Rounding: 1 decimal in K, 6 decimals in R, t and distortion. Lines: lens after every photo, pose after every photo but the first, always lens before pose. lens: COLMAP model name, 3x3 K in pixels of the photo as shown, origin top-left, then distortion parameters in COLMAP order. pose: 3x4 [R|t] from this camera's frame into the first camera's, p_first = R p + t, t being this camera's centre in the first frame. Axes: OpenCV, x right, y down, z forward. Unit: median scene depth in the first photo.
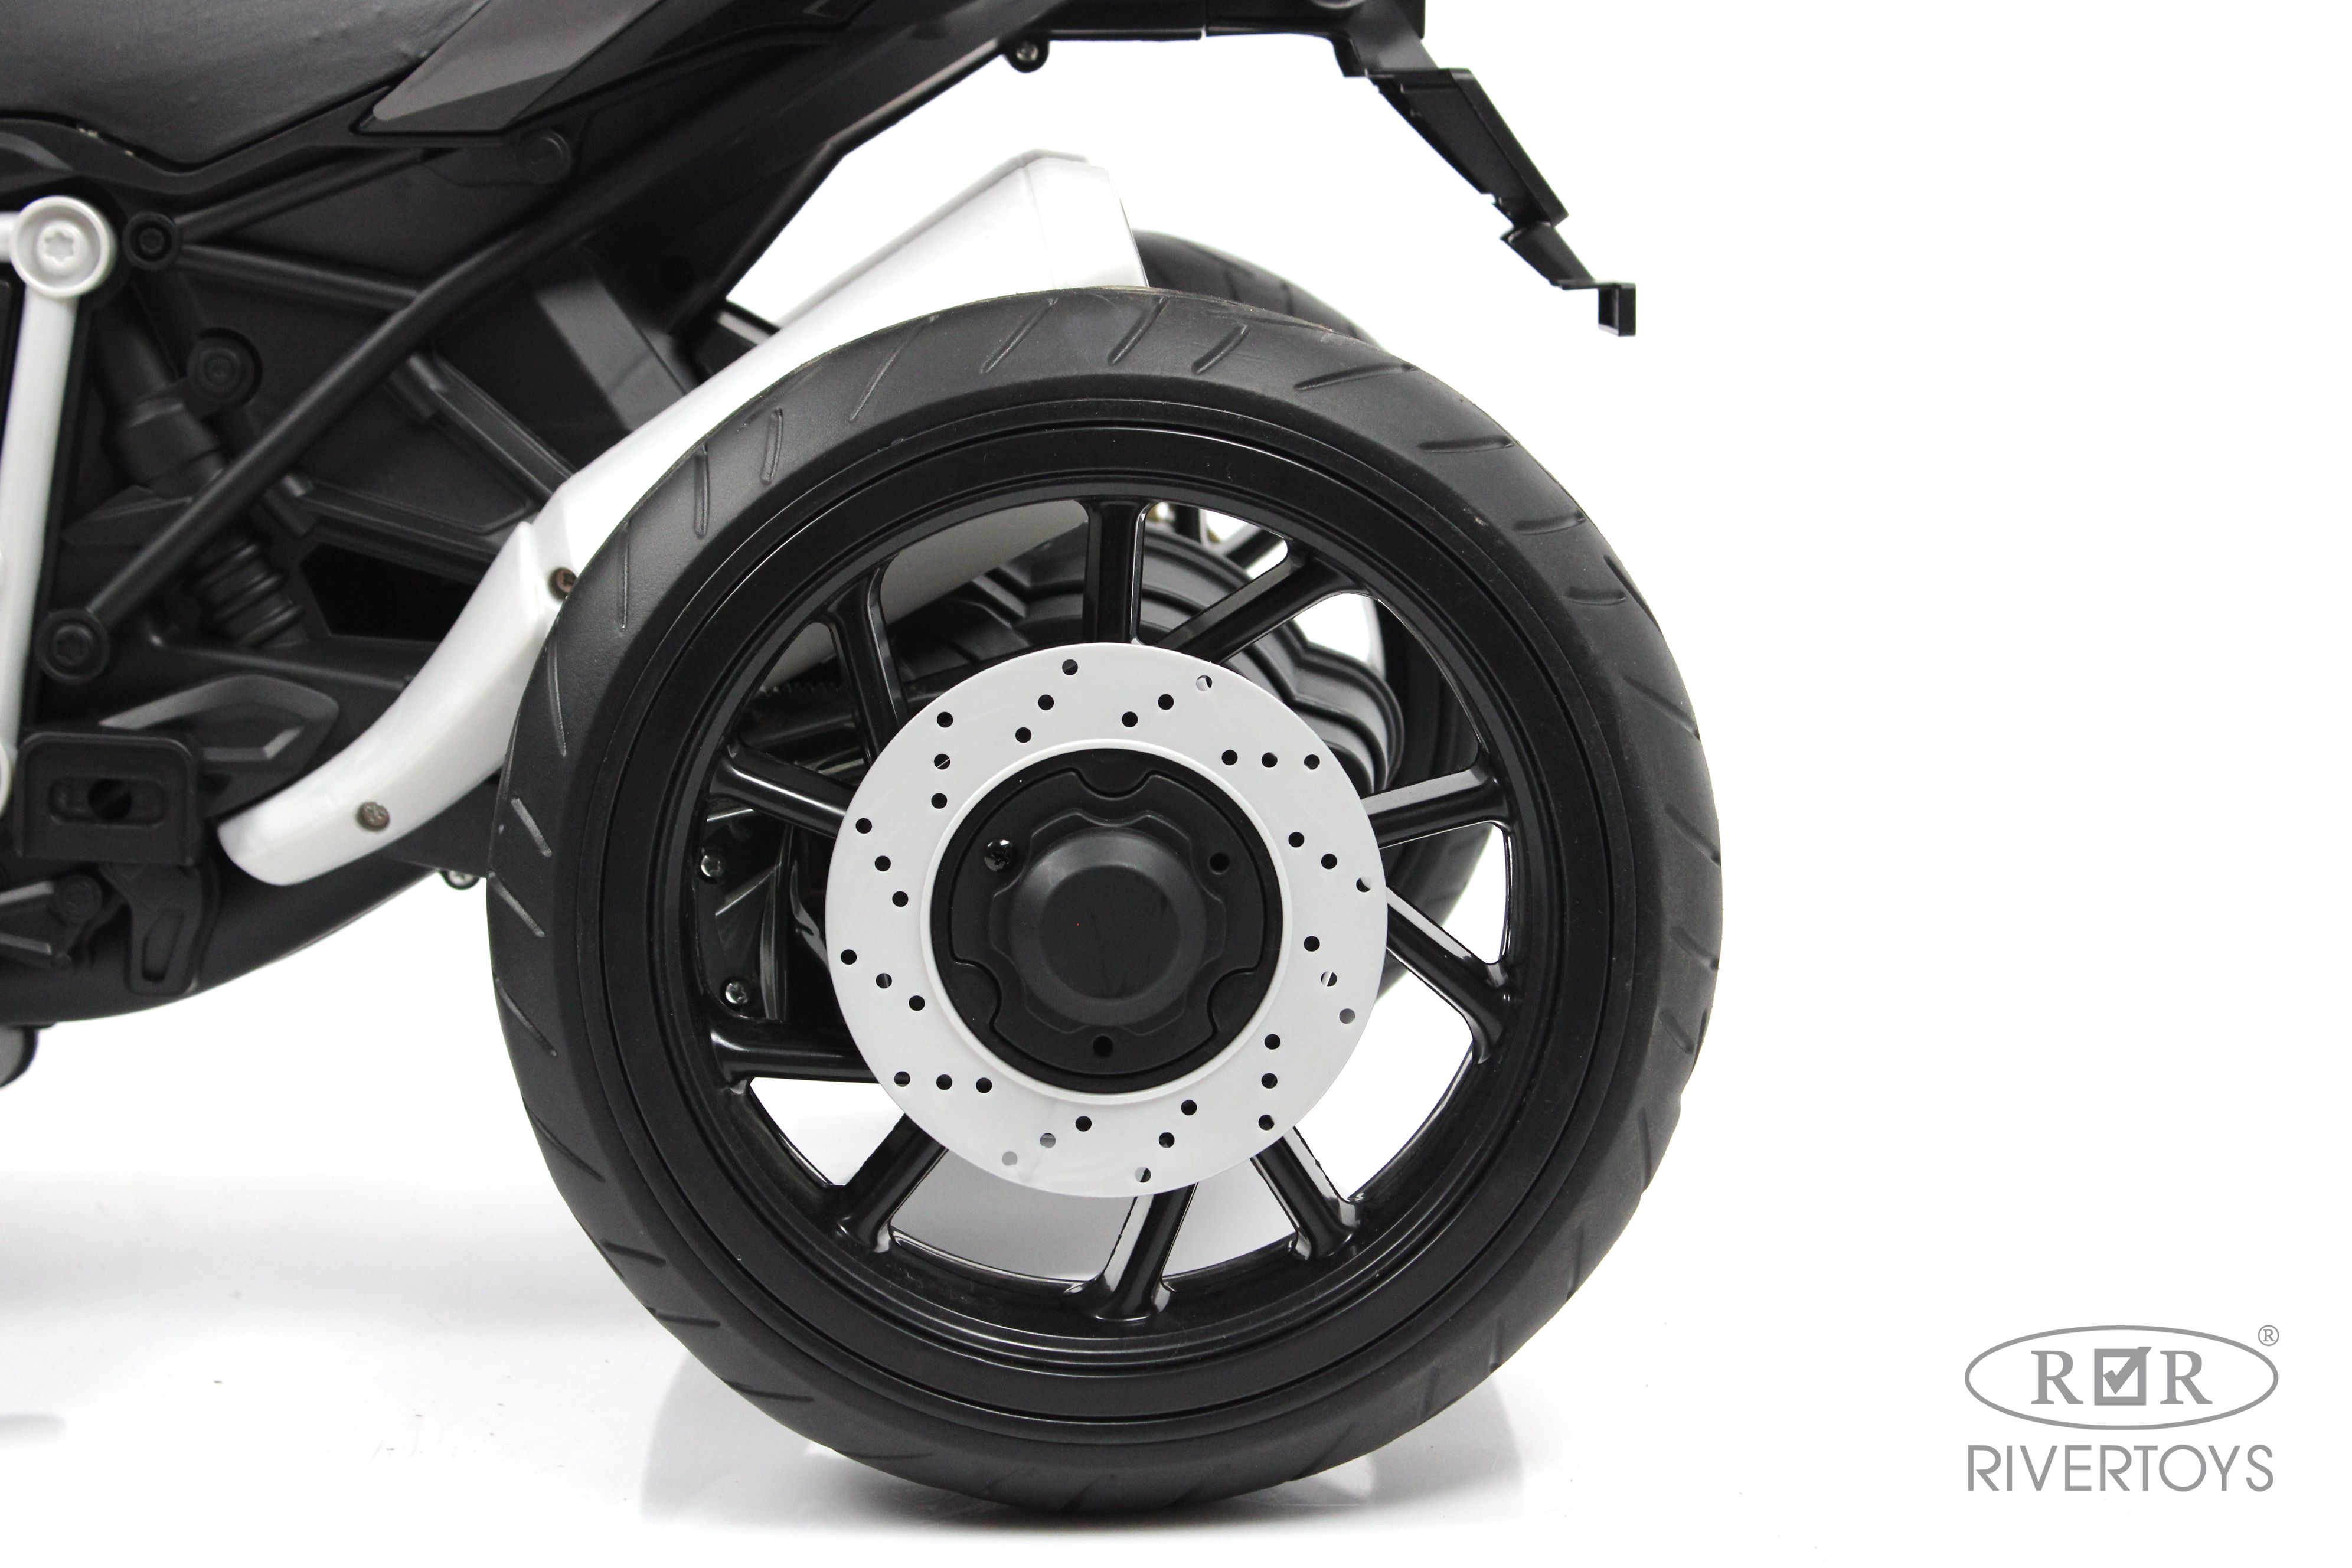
lens RADIAL K [[4729.5, 0, 1180.0], [0, 4729.5, 789.9], [0, 0, 1]] dist [0.034939, 0.000000]
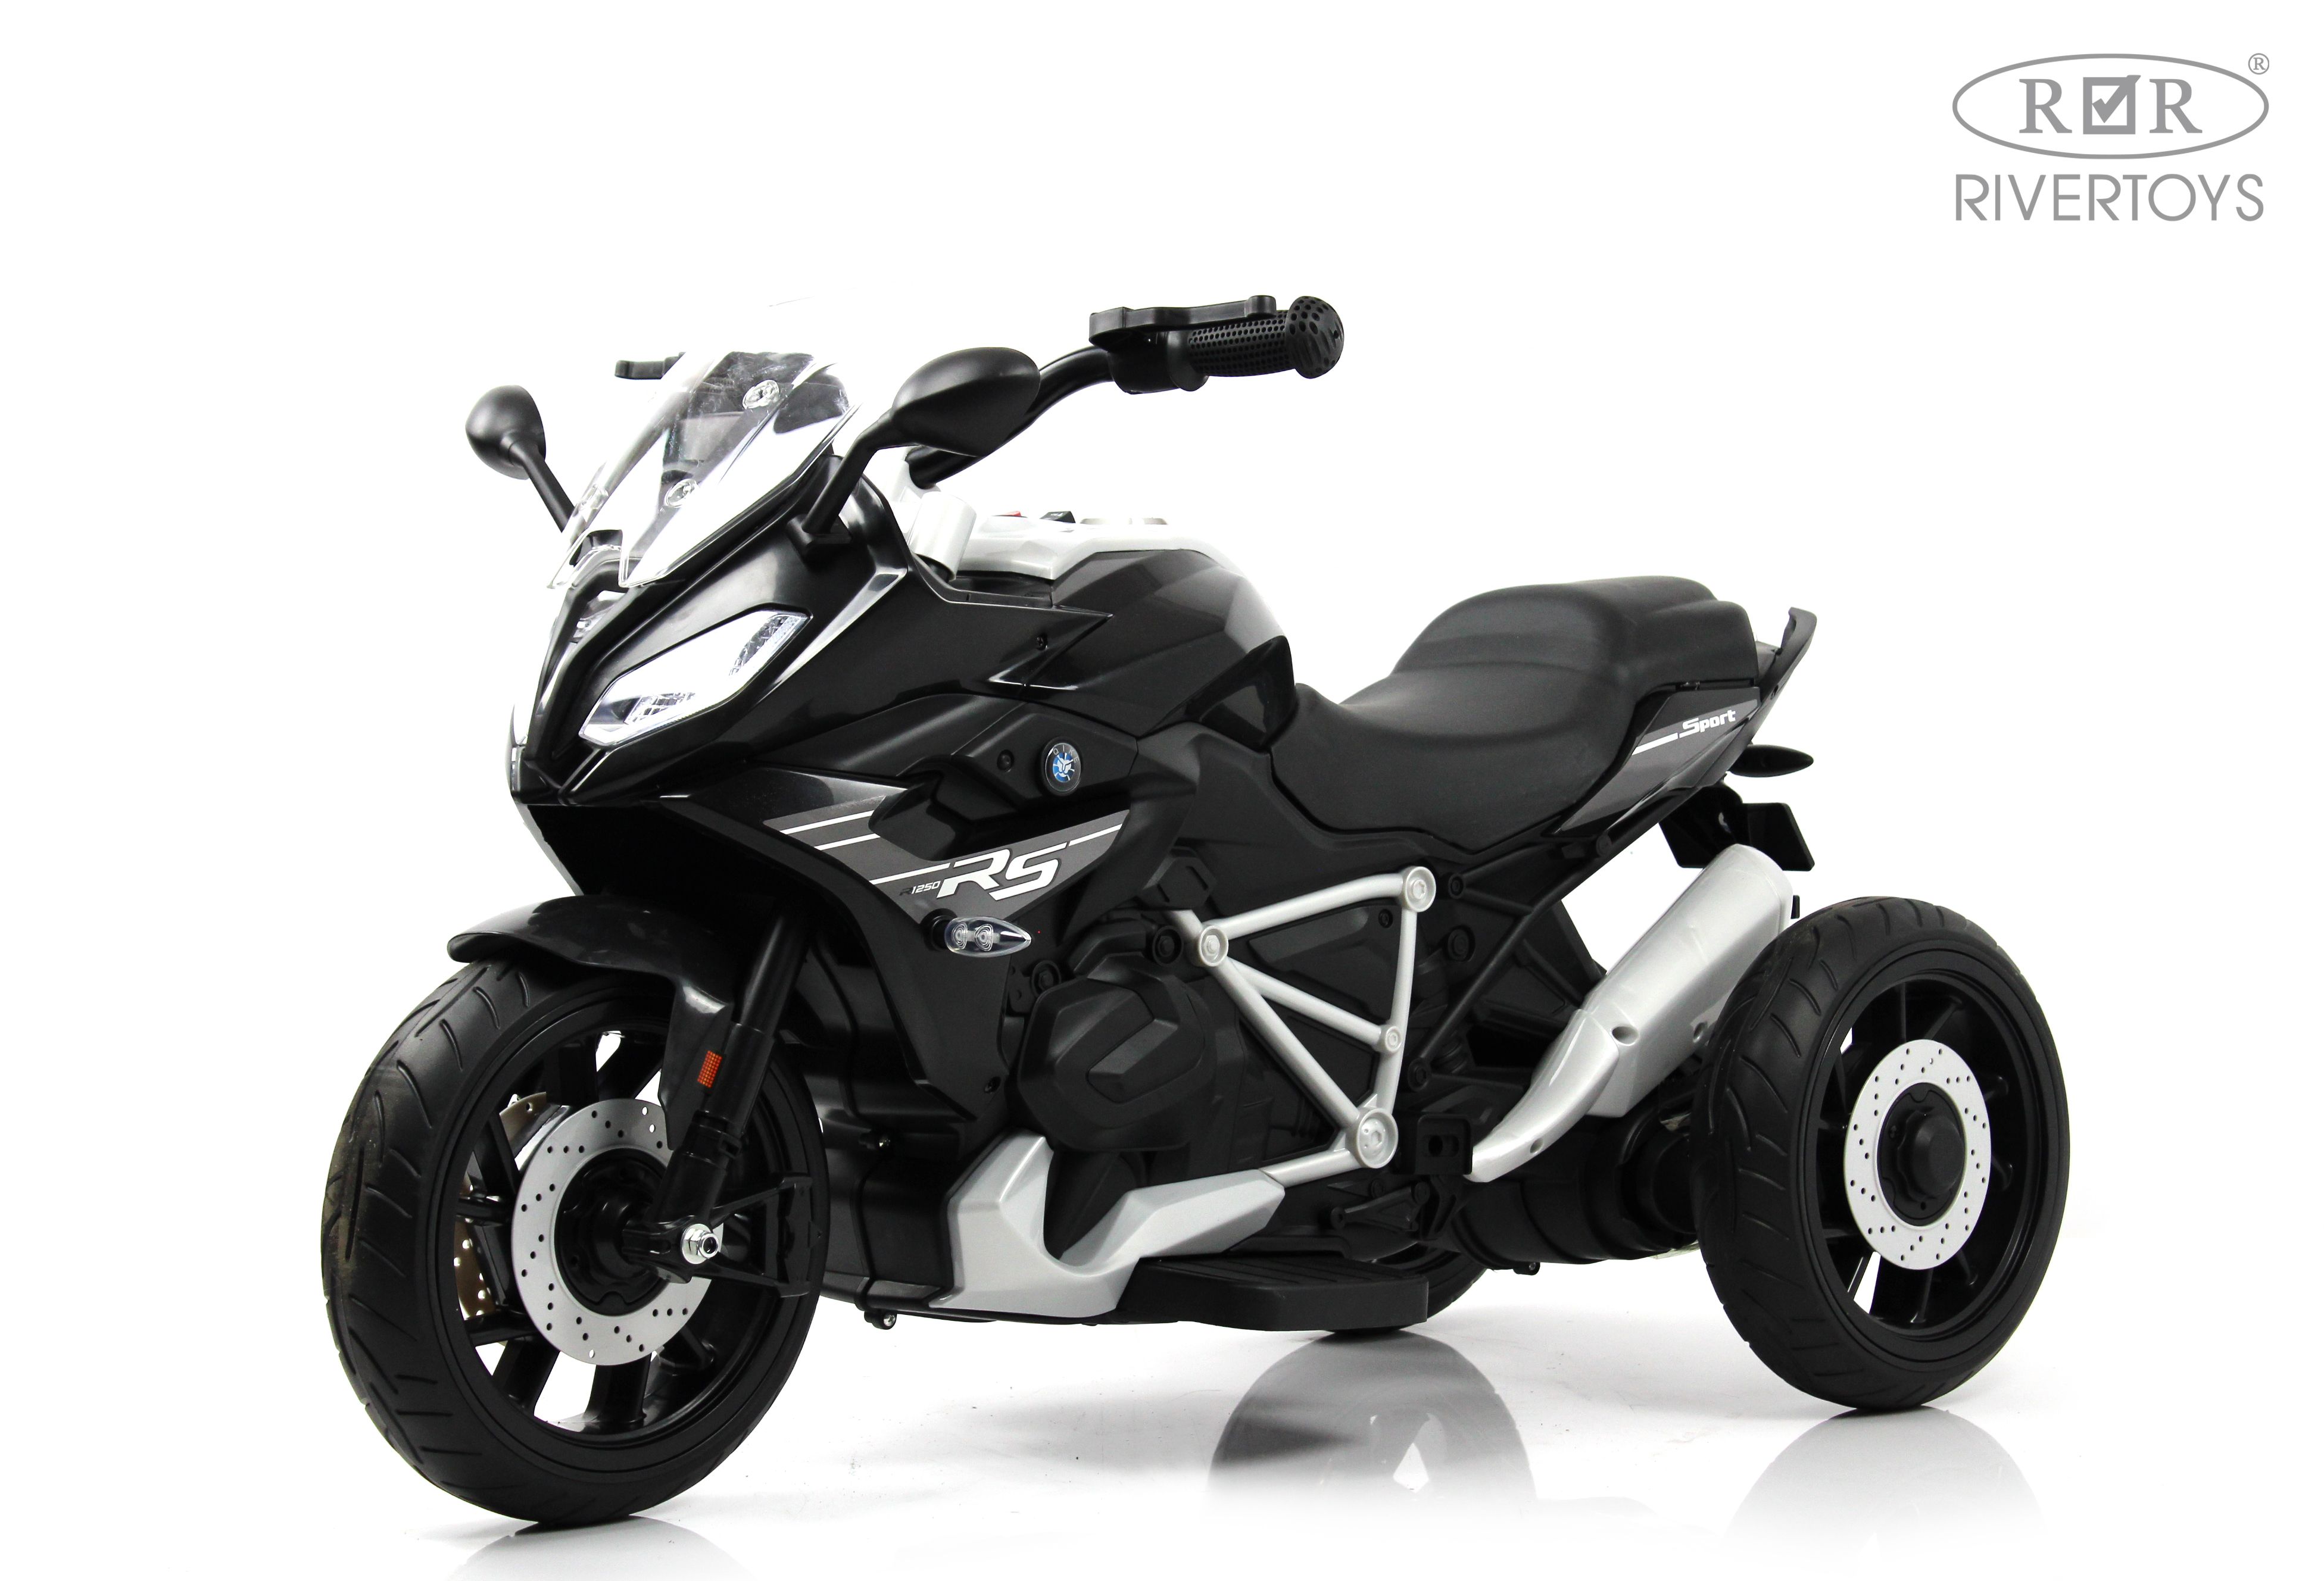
lens RADIAL K [[4862.7, 0, 1158.2], [0, 4862.7, 775.9], [0, 0, 1]] dist [-0.078055, 0.000000]
pose [[0.745855, -0.001074, 0.666107, -1.937979], [0.094988, 0.989950, -0.104764, 0.059745], [-0.659300, 0.141411, 0.738462, -0.611591]]
